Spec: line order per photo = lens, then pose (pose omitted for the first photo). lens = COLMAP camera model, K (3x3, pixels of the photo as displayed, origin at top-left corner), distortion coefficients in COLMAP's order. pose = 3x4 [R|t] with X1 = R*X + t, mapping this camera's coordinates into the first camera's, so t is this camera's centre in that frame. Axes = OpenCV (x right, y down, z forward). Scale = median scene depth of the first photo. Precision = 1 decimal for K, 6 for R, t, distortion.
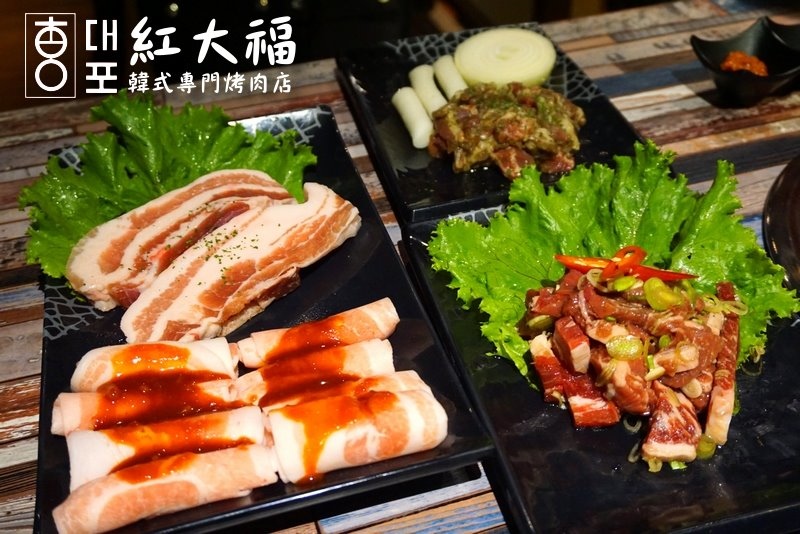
lens RADIAL K [[874.9, 0, 400.0], [0, 874.9, 267.0], [0, 0, 1]] dist [0.046554, -0.004993]
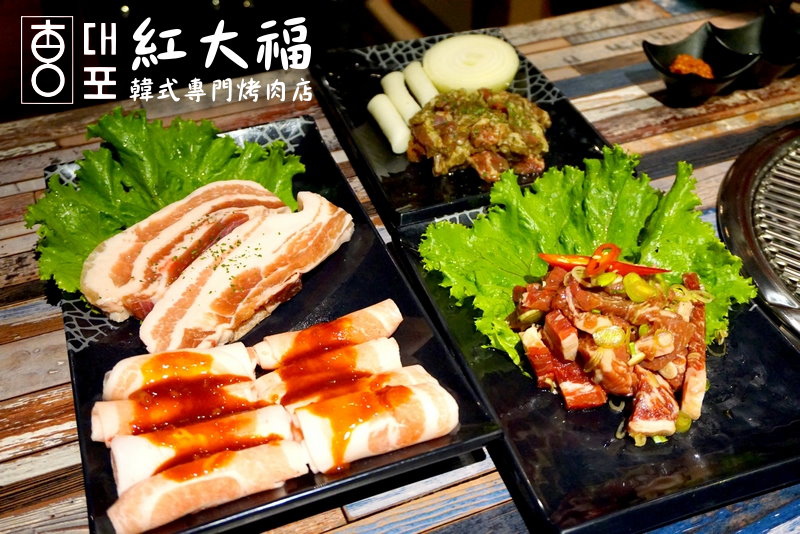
lens RADIAL K [[889.8, 0, 400.0], [0, 889.8, 267.0], [0, 0, 1]] dist [0.047870, 0.021727]
pose [[0.996128, -0.037495, 0.079515, -0.078389], [0.035915, 0.999130, 0.021204, -0.024799], [-0.080241, -0.018267, 0.996608, -0.090205]]
